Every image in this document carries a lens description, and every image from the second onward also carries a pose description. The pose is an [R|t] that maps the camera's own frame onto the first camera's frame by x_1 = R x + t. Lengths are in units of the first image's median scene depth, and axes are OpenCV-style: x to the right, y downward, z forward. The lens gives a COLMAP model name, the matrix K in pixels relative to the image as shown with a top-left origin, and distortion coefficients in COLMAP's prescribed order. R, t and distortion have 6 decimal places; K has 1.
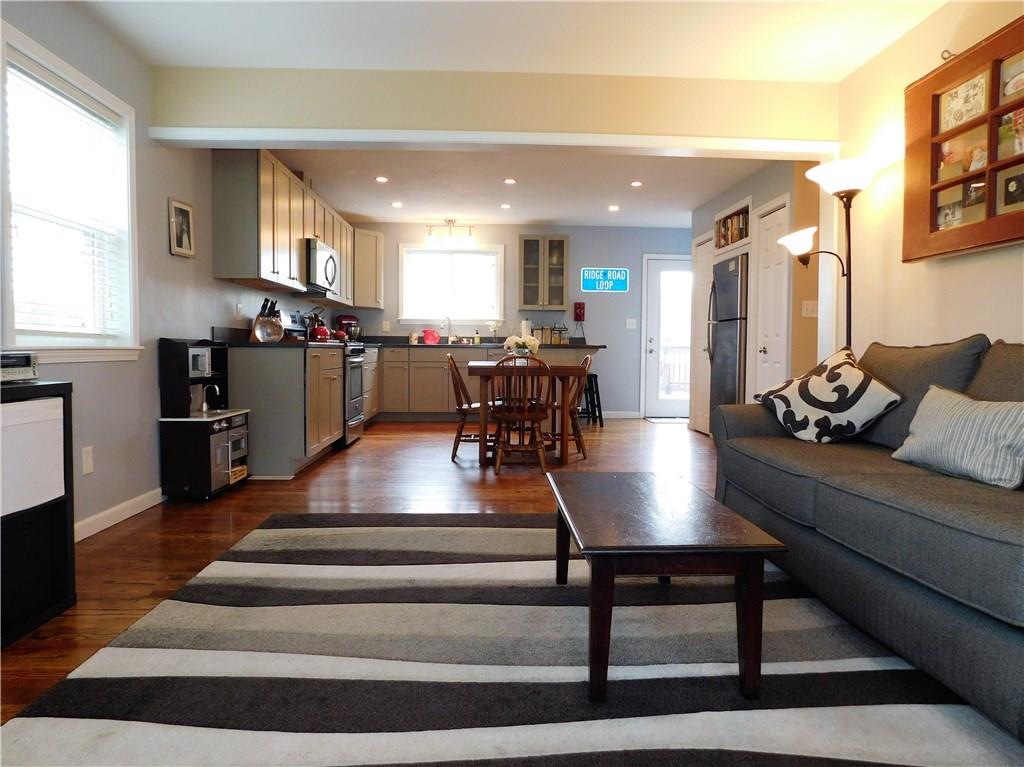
lens RADIAL K [[696.6, 0, 512.0], [0, 696.6, 383.5], [0, 0, 1]] dist [-0.075892, 0.050400]
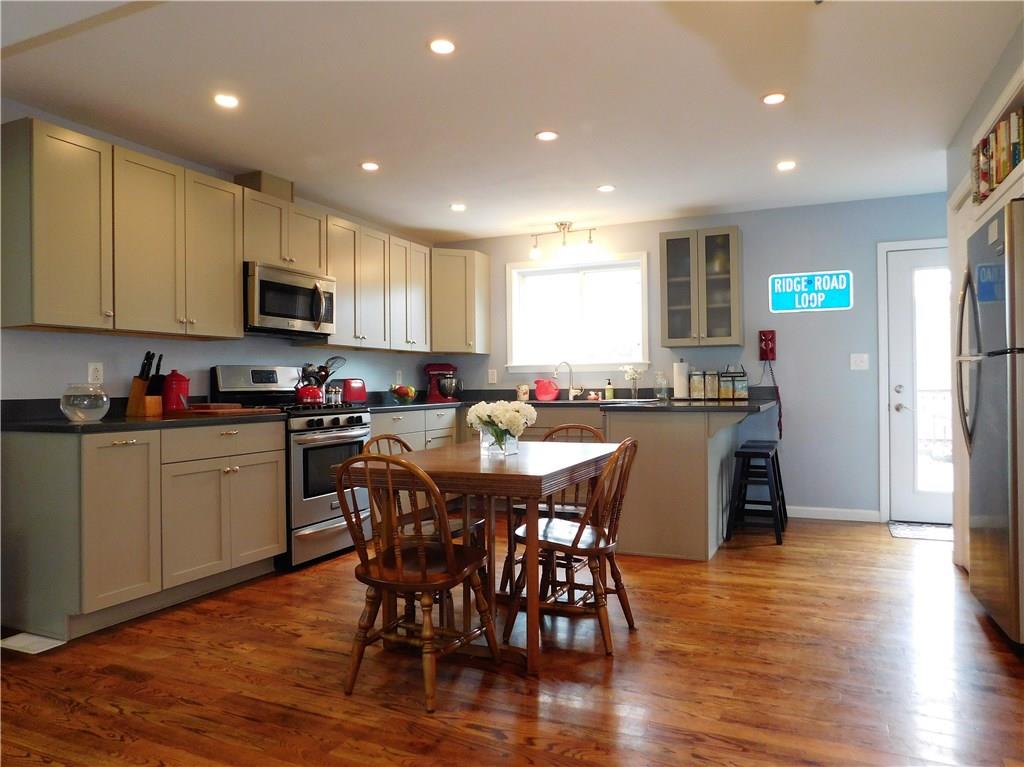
lens RADIAL K [[696.6, 0, 512.0], [0, 696.6, 383.5], [0, 0, 1]] dist [-0.075892, 0.050400]
pose [[0.891935, -0.020853, -0.451682, 0.176869], [-0.003552, 0.998582, -0.053118, -0.036145], [0.452149, 0.048982, 0.890597, 0.354398]]
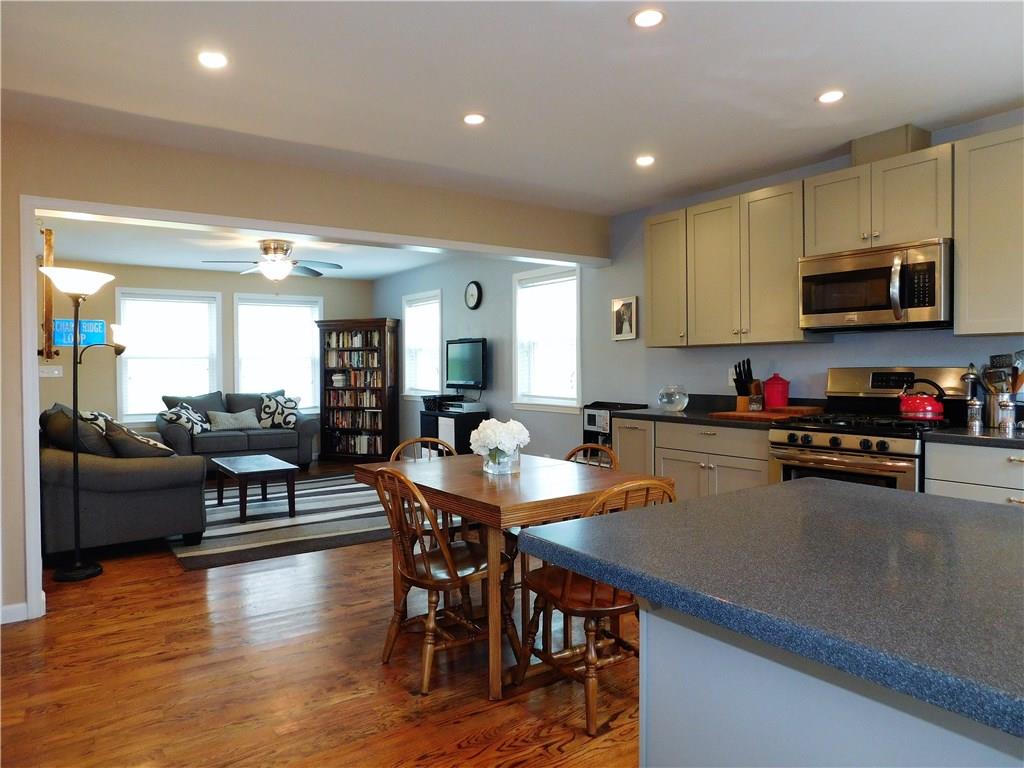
lens RADIAL K [[696.6, 0, 512.0], [0, 696.6, 384.0], [0, 0, 1]] dist [-0.075892, 0.050400]
pose [[-0.848384, 0.008418, -0.529315, 0.195594], [-0.026728, 0.997917, 0.058709, -0.086221], [0.528707, 0.063955, -0.846392, 0.990036]]
